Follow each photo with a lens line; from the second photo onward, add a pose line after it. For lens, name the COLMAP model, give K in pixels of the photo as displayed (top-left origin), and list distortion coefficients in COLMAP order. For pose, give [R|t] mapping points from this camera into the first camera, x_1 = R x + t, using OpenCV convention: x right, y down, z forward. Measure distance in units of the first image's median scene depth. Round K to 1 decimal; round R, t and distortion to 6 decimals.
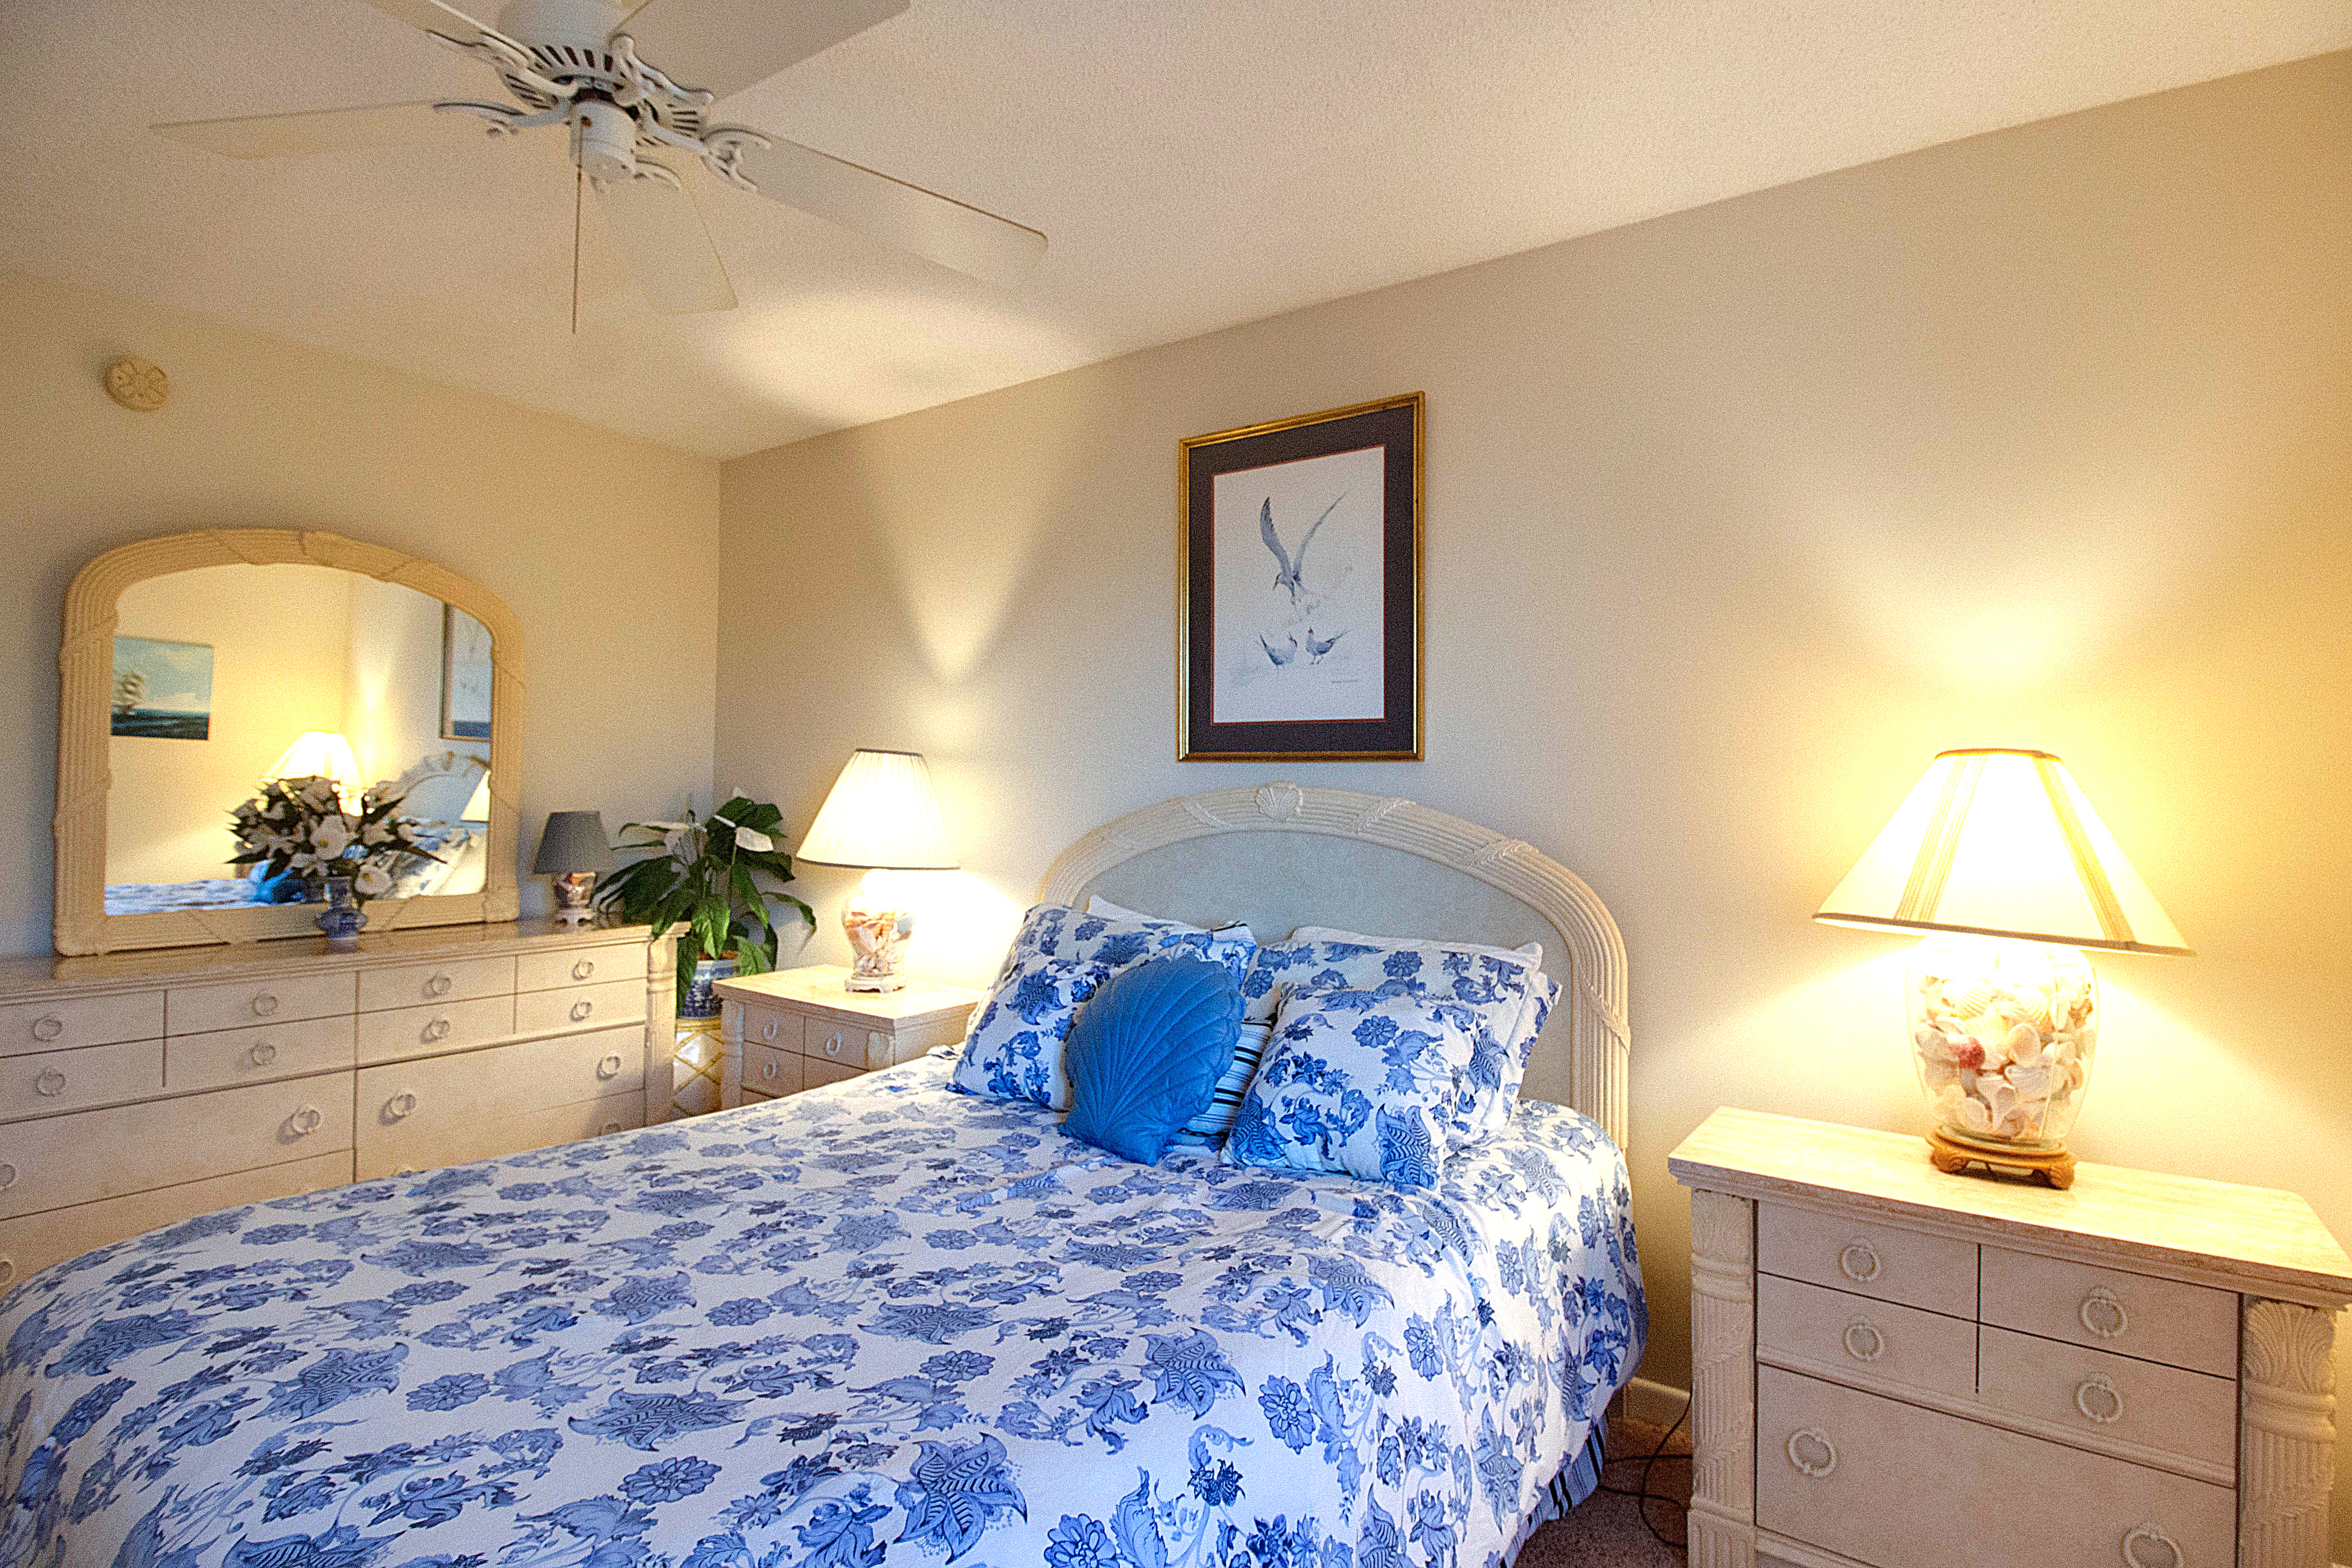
lens RADIAL K [[1118.5, 0, 1192.6], [0, 1118.5, 763.1], [0, 0, 1]] dist [0.006146, -0.017427]
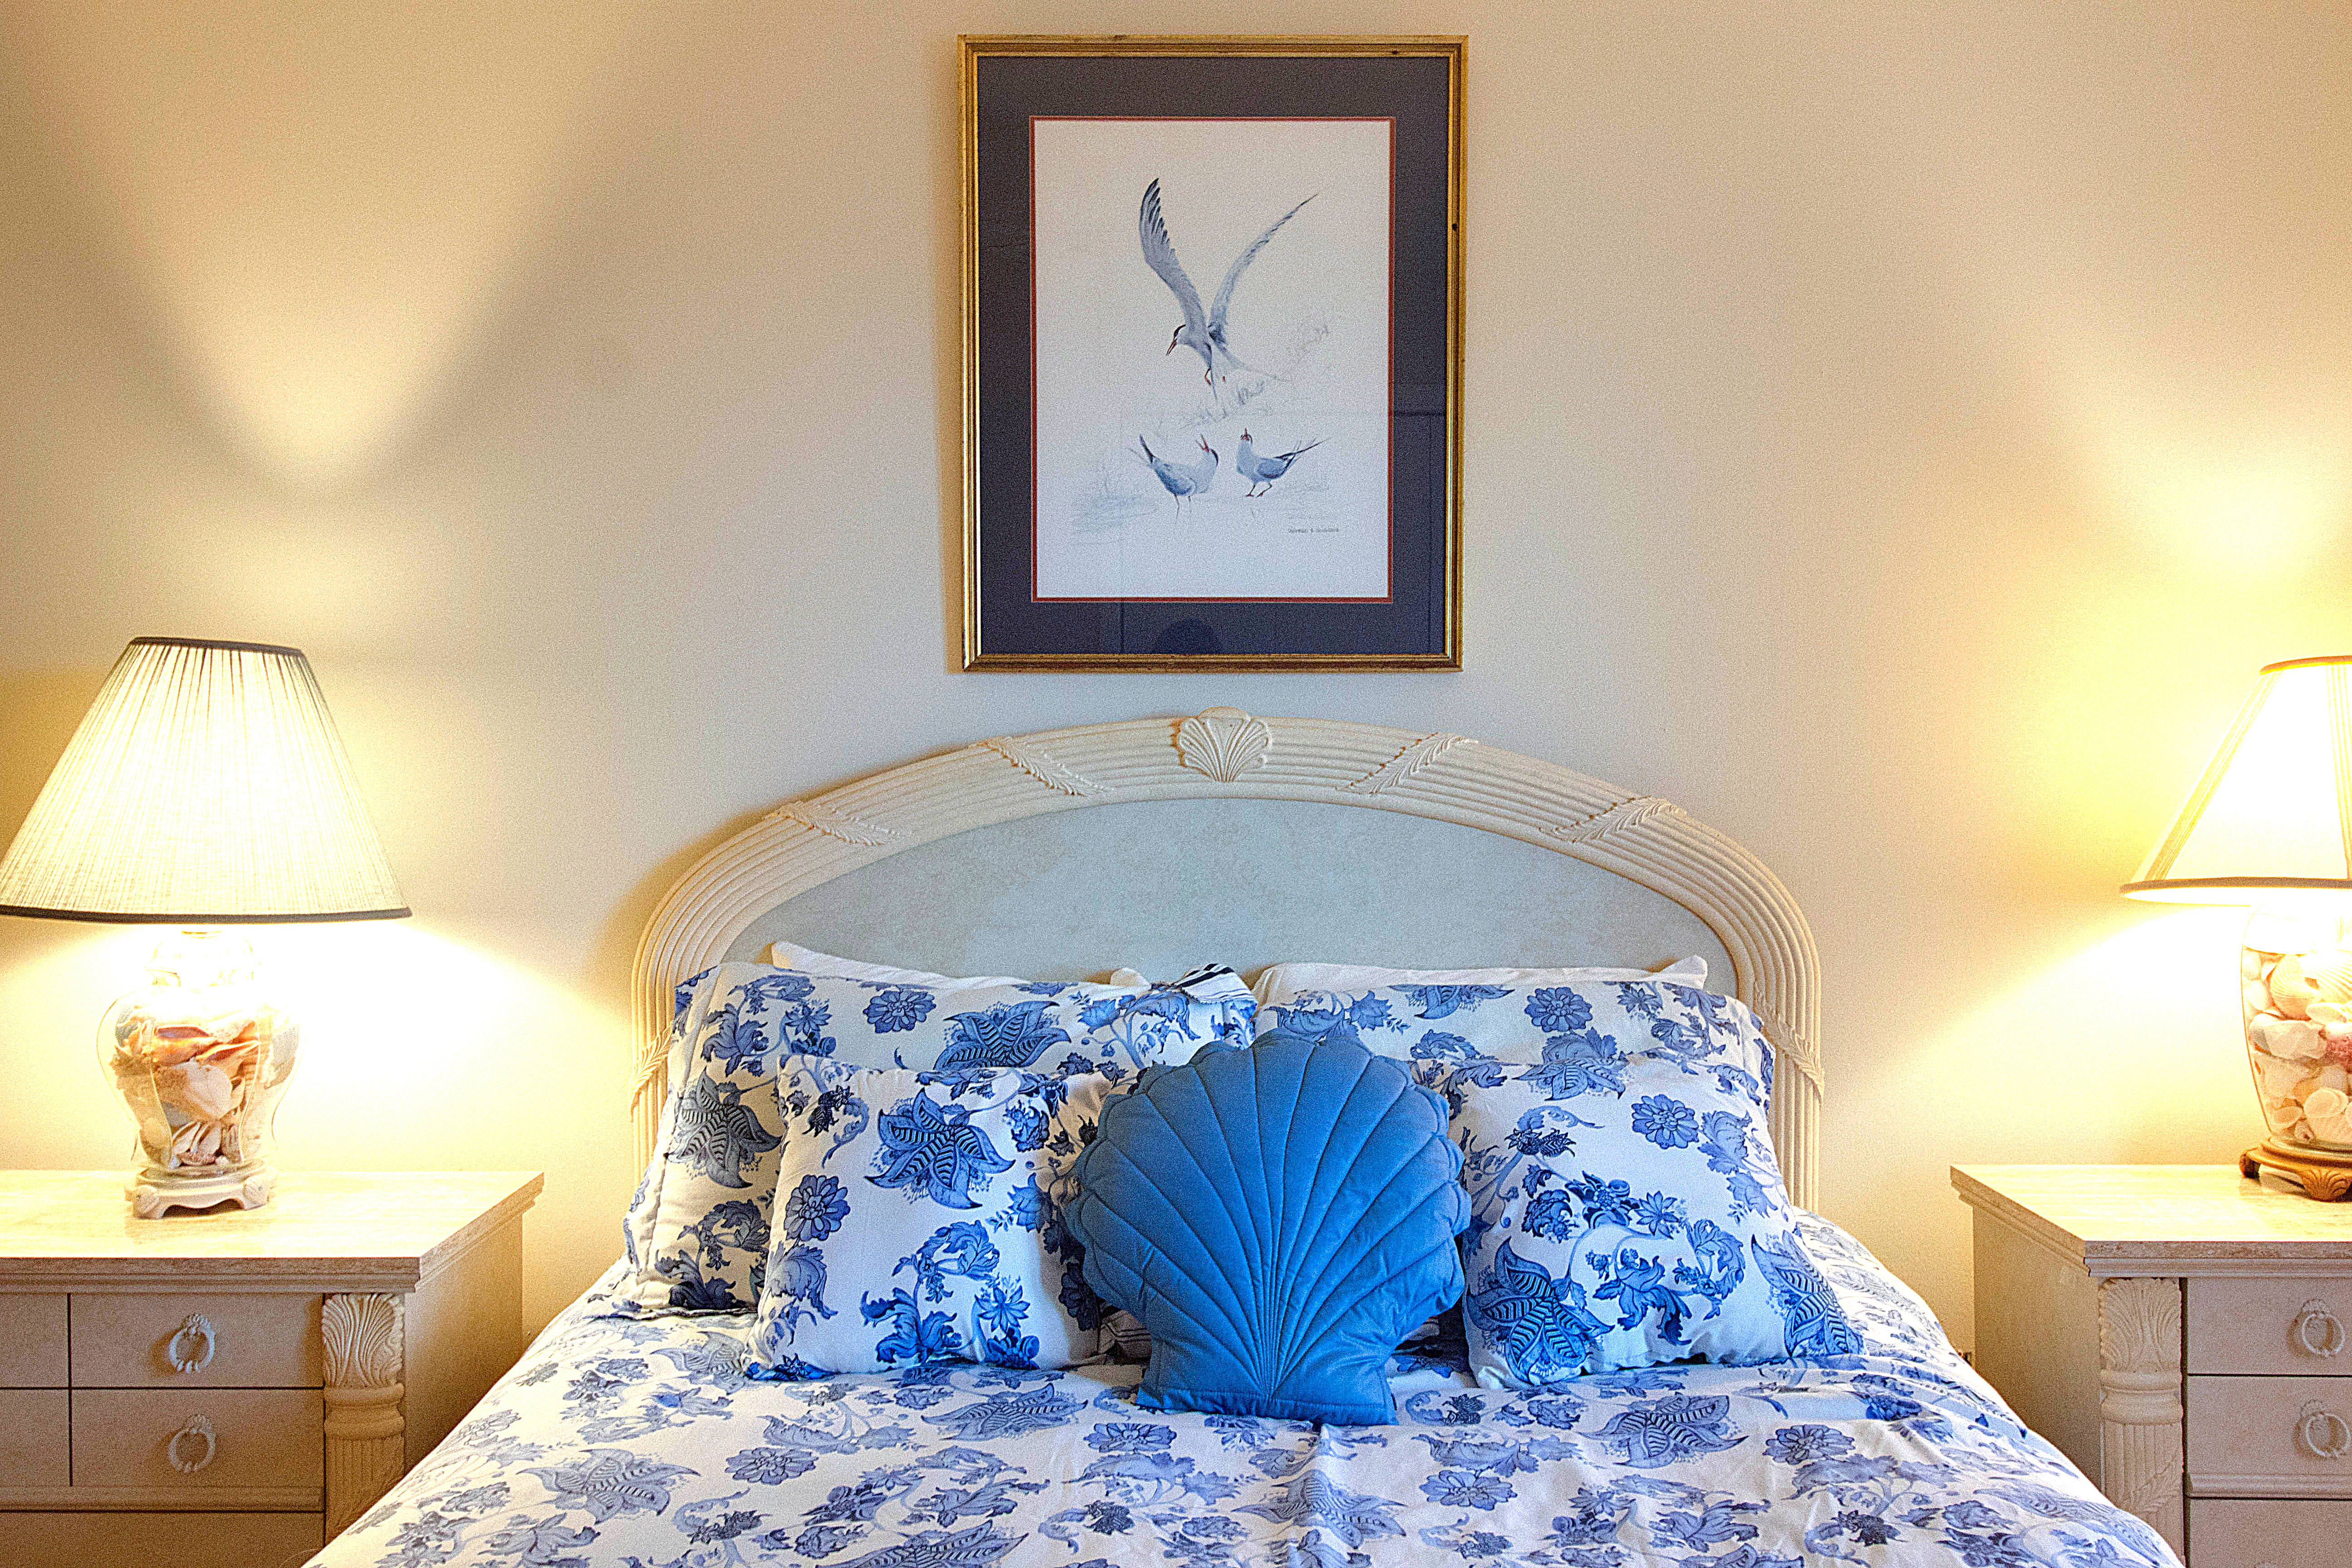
lens RADIAL K [[1882.5, 0, 1176.0], [0, 1882.5, 784.0], [0, 0, 1]] dist [0.006535, -0.001986]
pose [[0.822168, -0.028927, 0.568509, -0.618559], [-0.000436, 0.998676, 0.051446, 0.008242], [-0.569245, -0.042545, 0.821067, 0.331268]]
